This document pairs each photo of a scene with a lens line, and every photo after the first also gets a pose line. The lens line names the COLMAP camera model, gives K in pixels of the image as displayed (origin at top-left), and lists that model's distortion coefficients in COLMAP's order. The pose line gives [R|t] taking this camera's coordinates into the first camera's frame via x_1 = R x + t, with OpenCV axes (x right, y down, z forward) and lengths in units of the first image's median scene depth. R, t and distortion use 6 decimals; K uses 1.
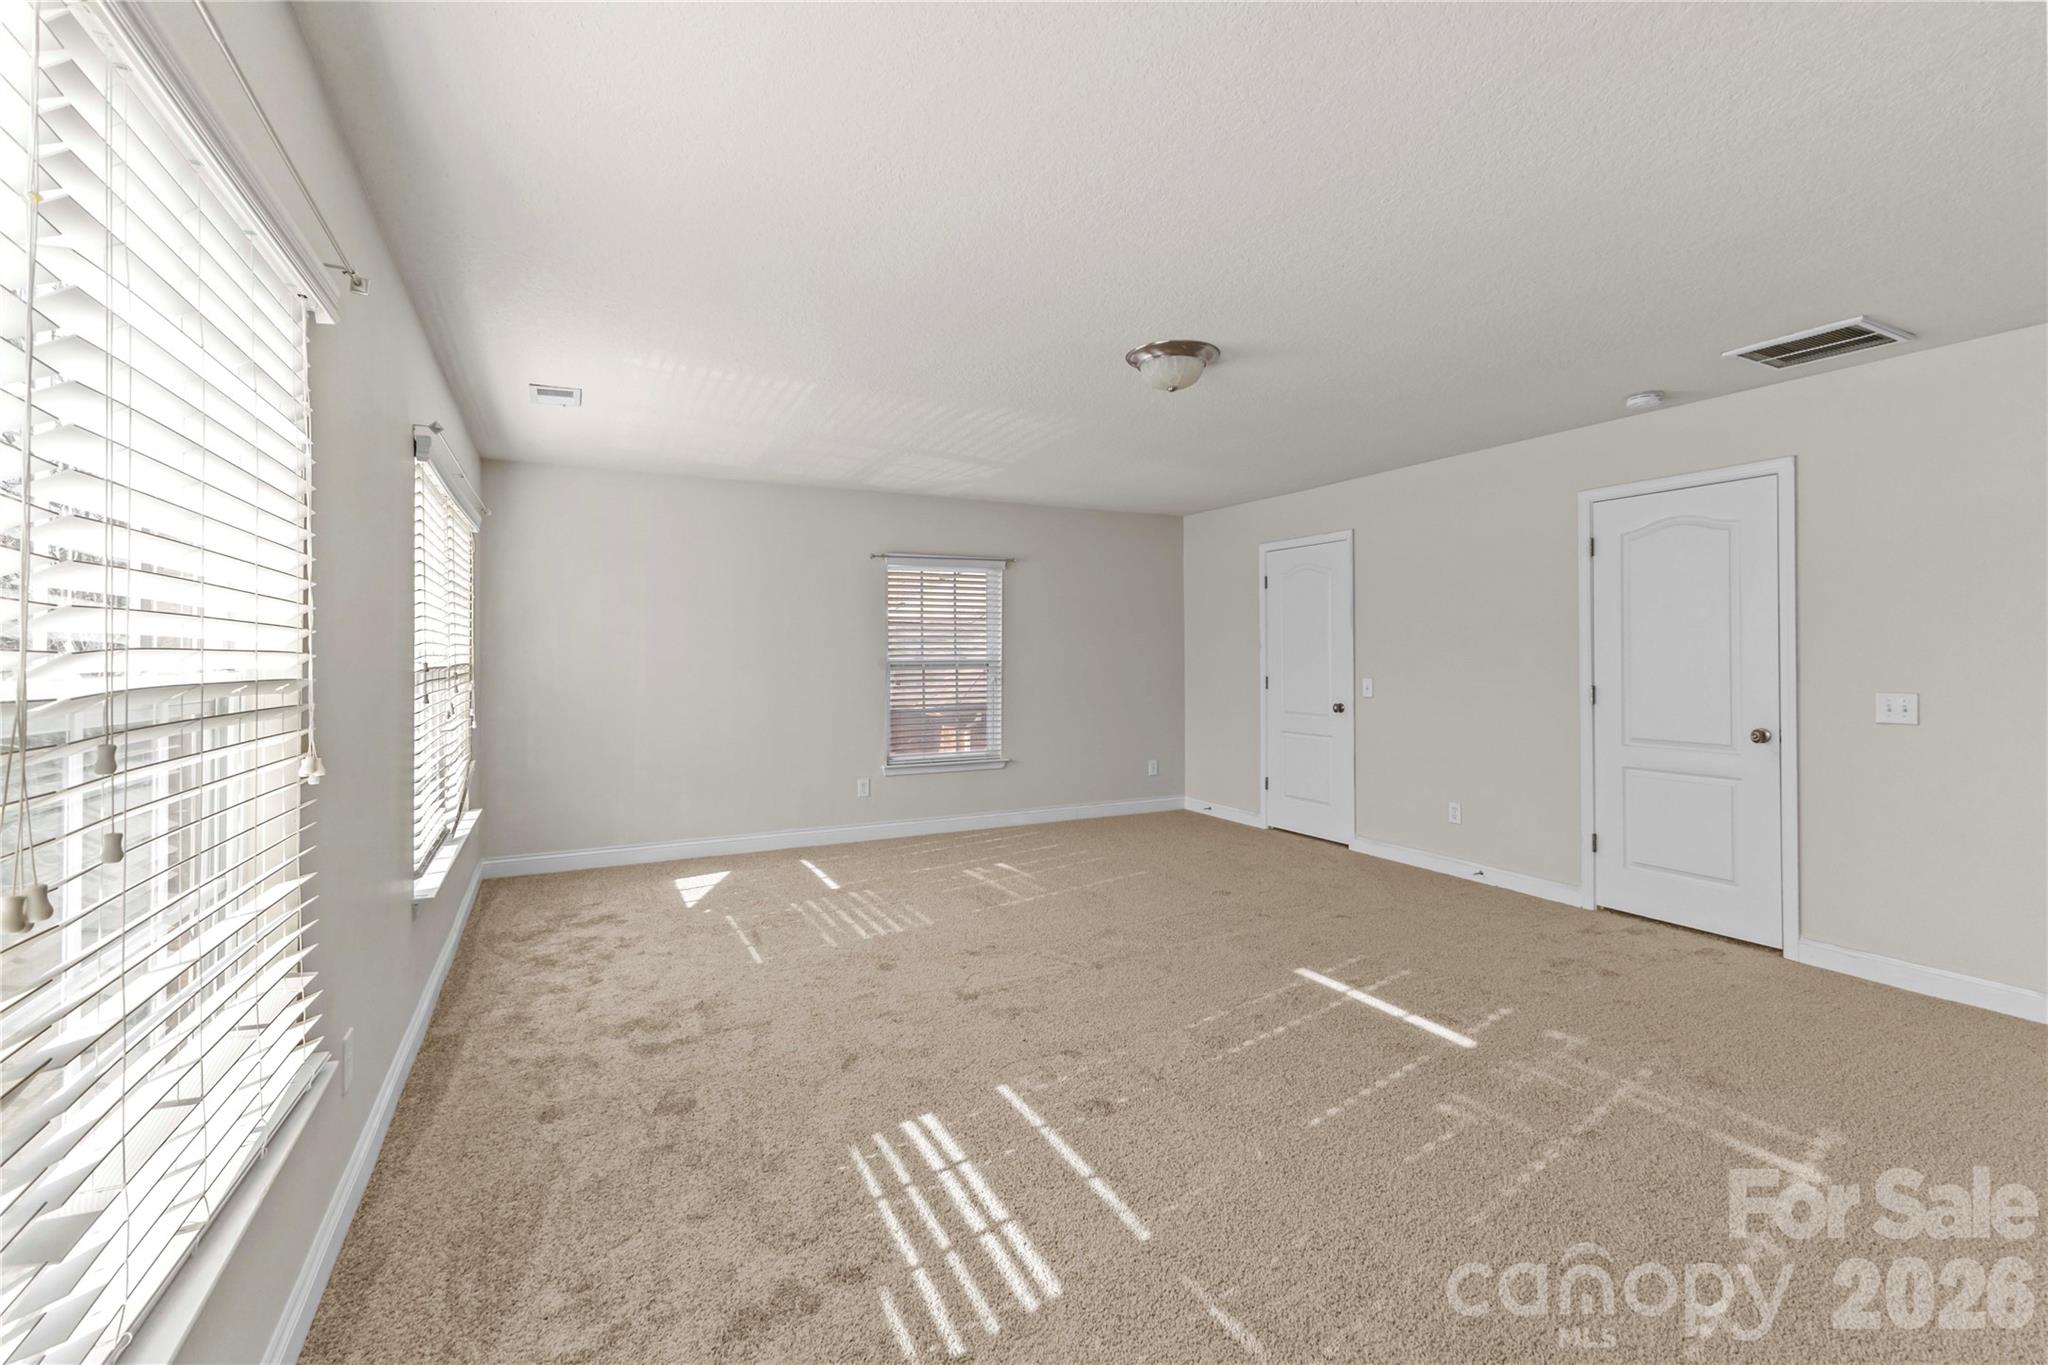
lens RADIAL K [[888.4, 0, 1021.6], [0, 888.4, 665.5], [0, 0, 1]] dist [0.001564, 0.000147]
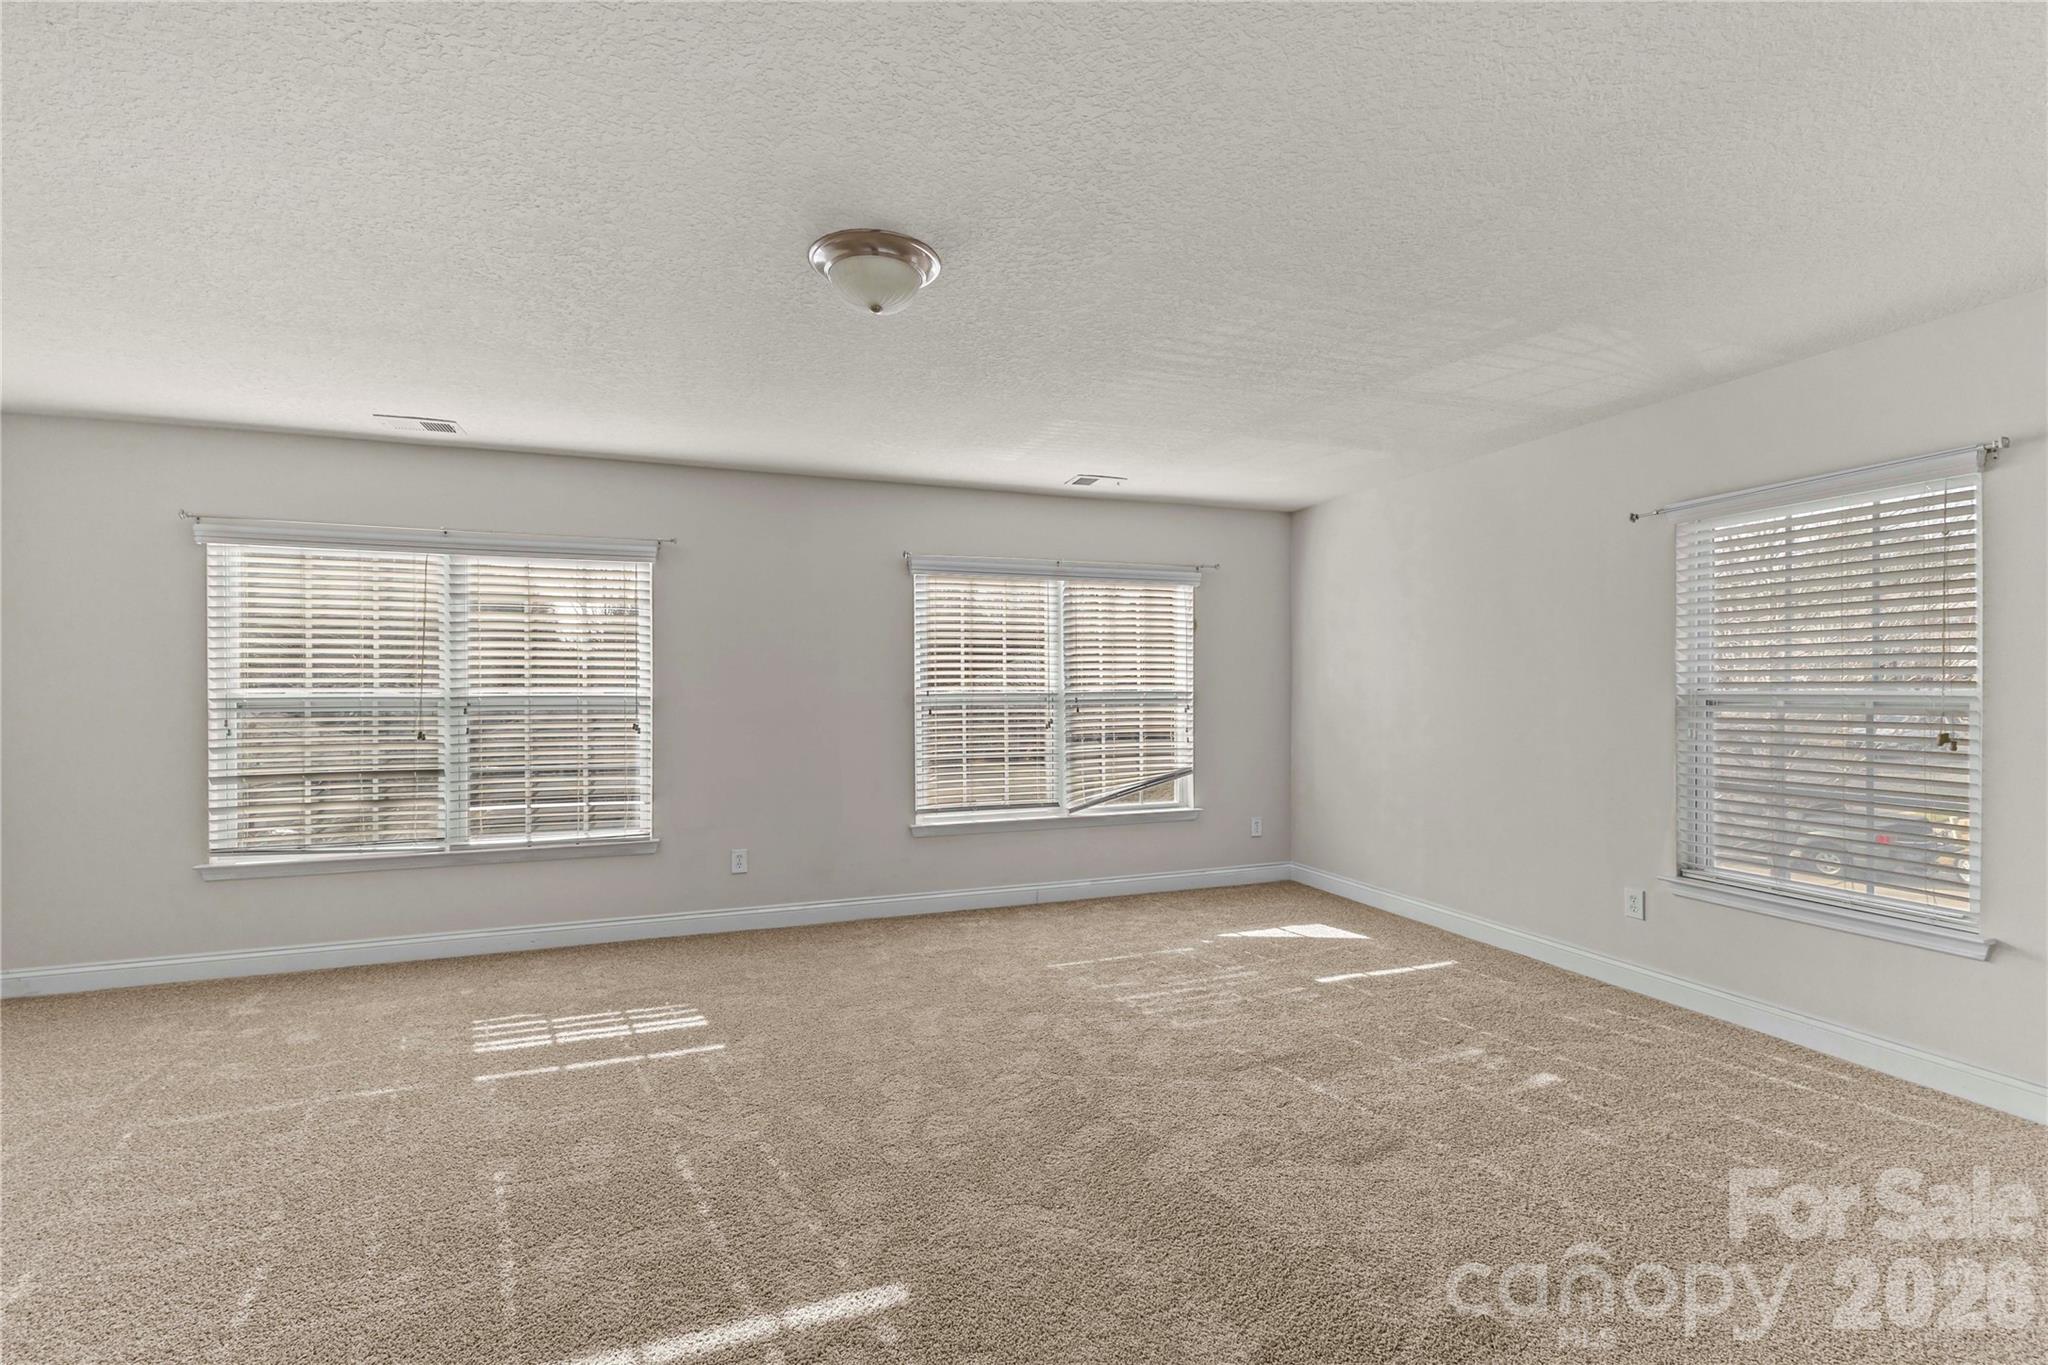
lens RADIAL K [[888.4, 0, 1017.2], [0, 888.4, 685.9], [0, 0, 1]] dist [0.001564, 0.000147]
pose [[-0.111883, 0.007061, -0.993696, 1.296934], [-0.014578, 0.999855, 0.008746, -0.034704], [0.993614, 0.015465, -0.111764, 1.758847]]
